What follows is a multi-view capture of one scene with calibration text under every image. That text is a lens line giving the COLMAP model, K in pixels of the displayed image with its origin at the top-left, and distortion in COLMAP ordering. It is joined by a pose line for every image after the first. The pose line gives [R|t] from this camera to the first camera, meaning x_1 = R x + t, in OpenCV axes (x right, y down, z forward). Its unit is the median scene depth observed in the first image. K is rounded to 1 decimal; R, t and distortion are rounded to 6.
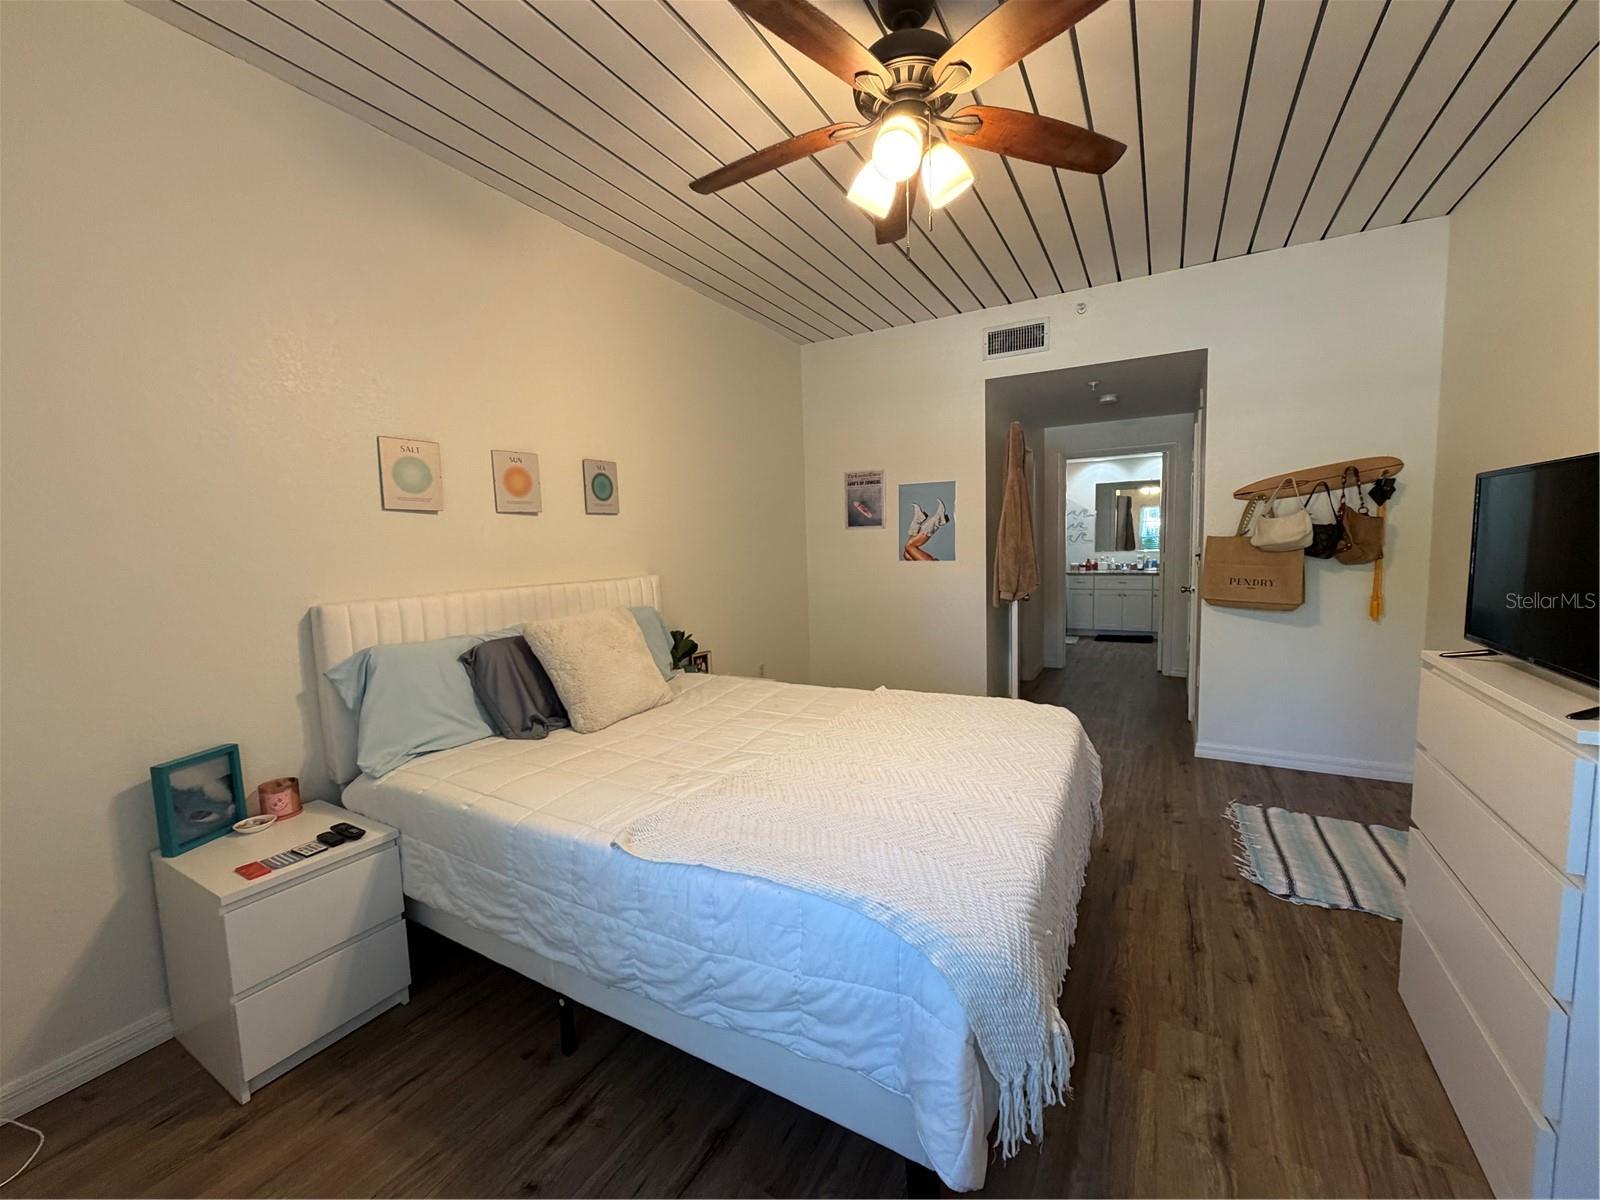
lens RADIAL K [[637.0, 0, 802.5], [0, 637.0, 599.7], [0, 0, 1]] dist [-0.000287, 0.000350]
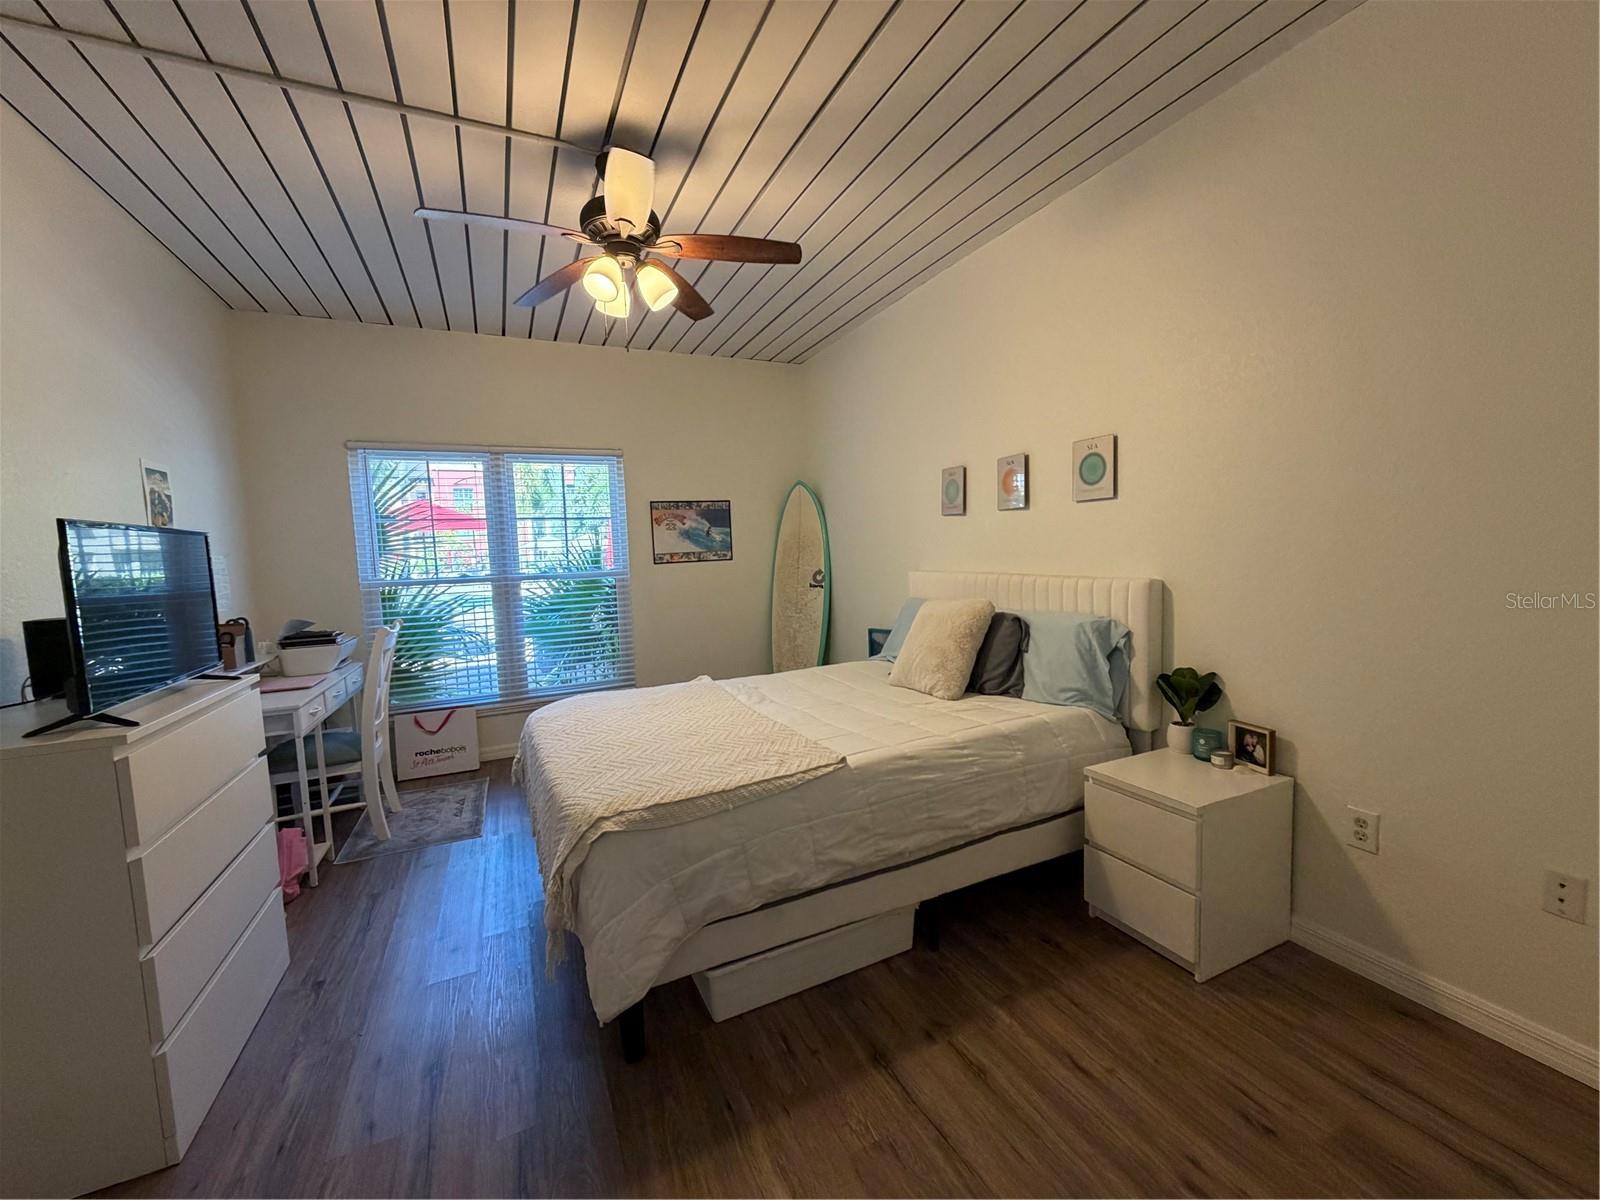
lens RADIAL K [[637.0, 0, 802.5], [0, 637.0, 599.7], [0, 0, 1]] dist [-0.000287, 0.000350]
pose [[-0.564647, 0.132008, -0.814707, 0.553797], [-0.031754, 0.982920, 0.181271, -0.131895], [0.824722, 0.128225, -0.550811, 1.047079]]
